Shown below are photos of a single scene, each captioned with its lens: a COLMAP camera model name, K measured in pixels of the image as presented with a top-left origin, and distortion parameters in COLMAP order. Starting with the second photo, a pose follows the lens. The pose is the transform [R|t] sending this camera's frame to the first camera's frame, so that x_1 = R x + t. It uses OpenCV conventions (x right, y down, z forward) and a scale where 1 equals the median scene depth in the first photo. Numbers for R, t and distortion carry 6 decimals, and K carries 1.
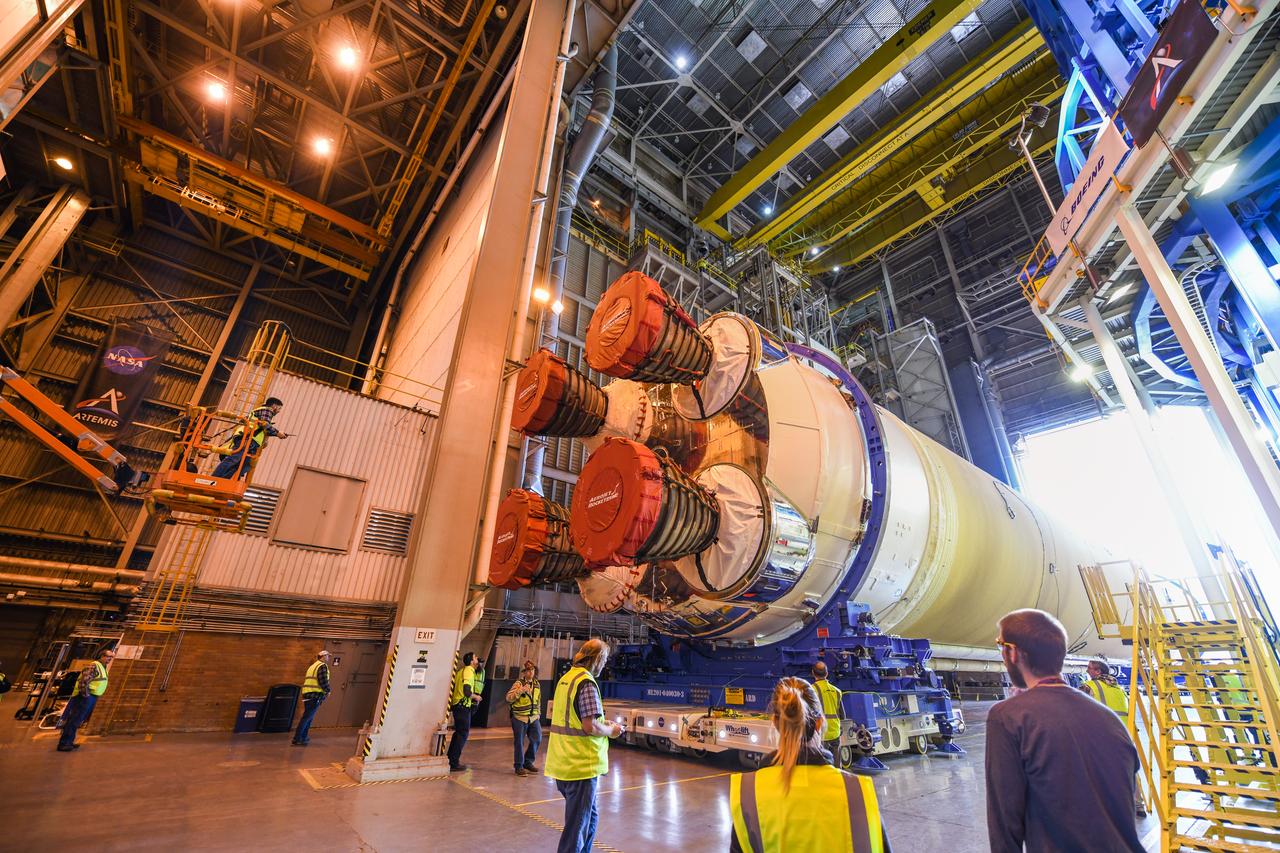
lens RADIAL K [[505.6, 0, 645.1], [0, 505.6, 423.3], [0, 0, 1]] dist [-0.018679, -0.000446]
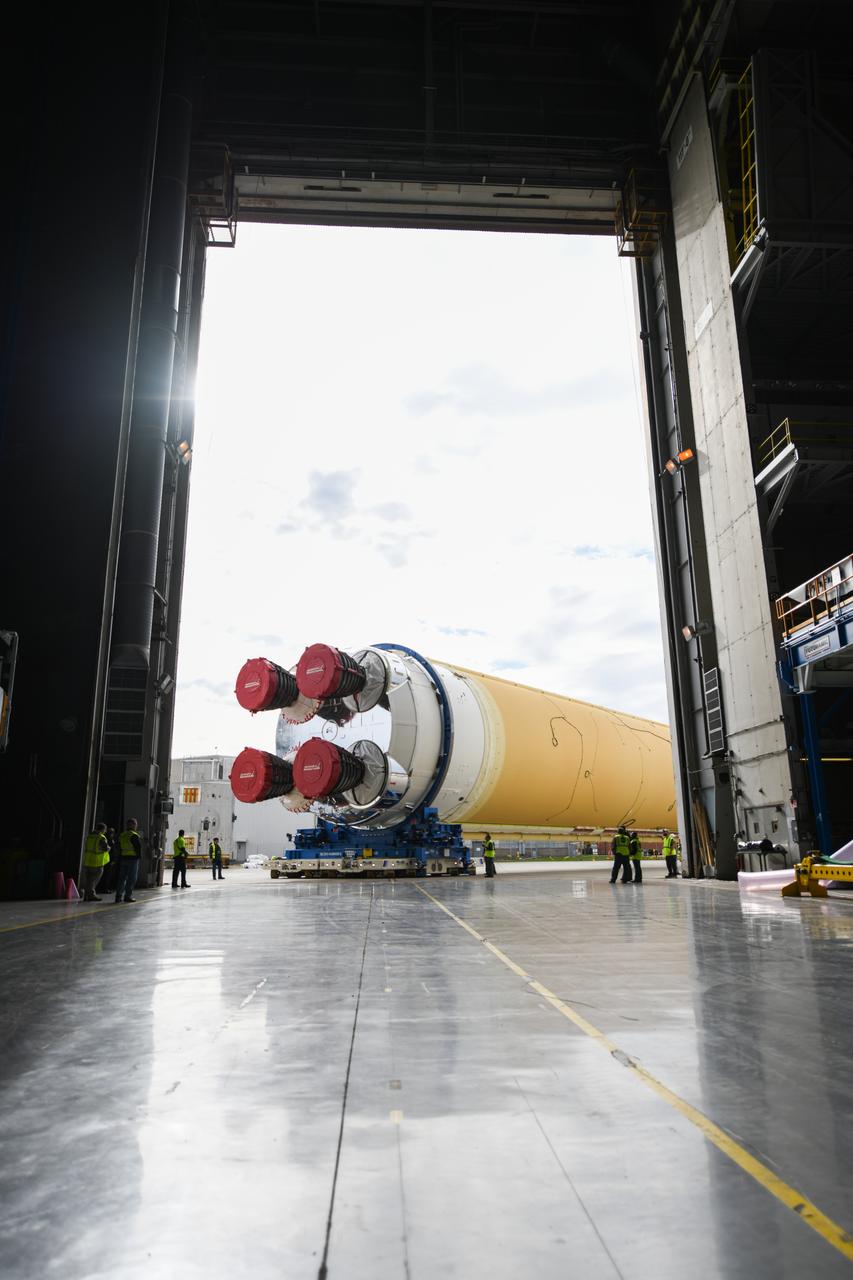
lens RADIAL K [[830.6, 0, 423.4], [0, 830.6, 637.0], [0, 0, 1]] dist [-0.000631, -0.000843]
pose [[0.977445, 0.022417, 0.209996, -0.335365], [-0.063239, 0.979791, 0.189762, -0.988417], [-0.201499, -0.198762, 0.959110, -2.149905]]
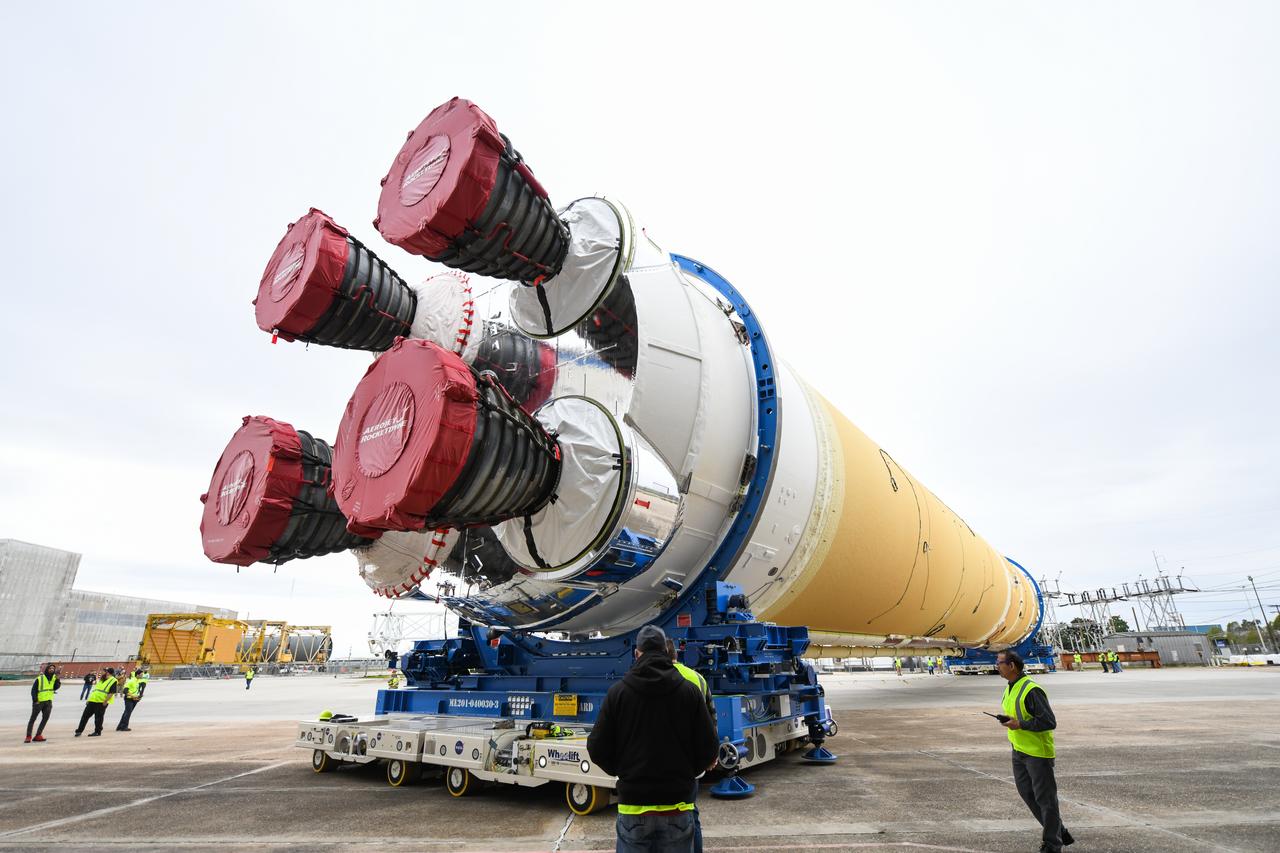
lens RADIAL K [[611.9, 0, 638.6], [0, 611.9, 427.2], [0, 0, 1]] dist [-0.003085, -0.000361]
pose [[0.967437, 0.057130, 0.246580, 0.035726], [-0.079216, 0.993594, 0.080593, 0.049959], [-0.240396, -0.097502, 0.965766, 0.136101]]
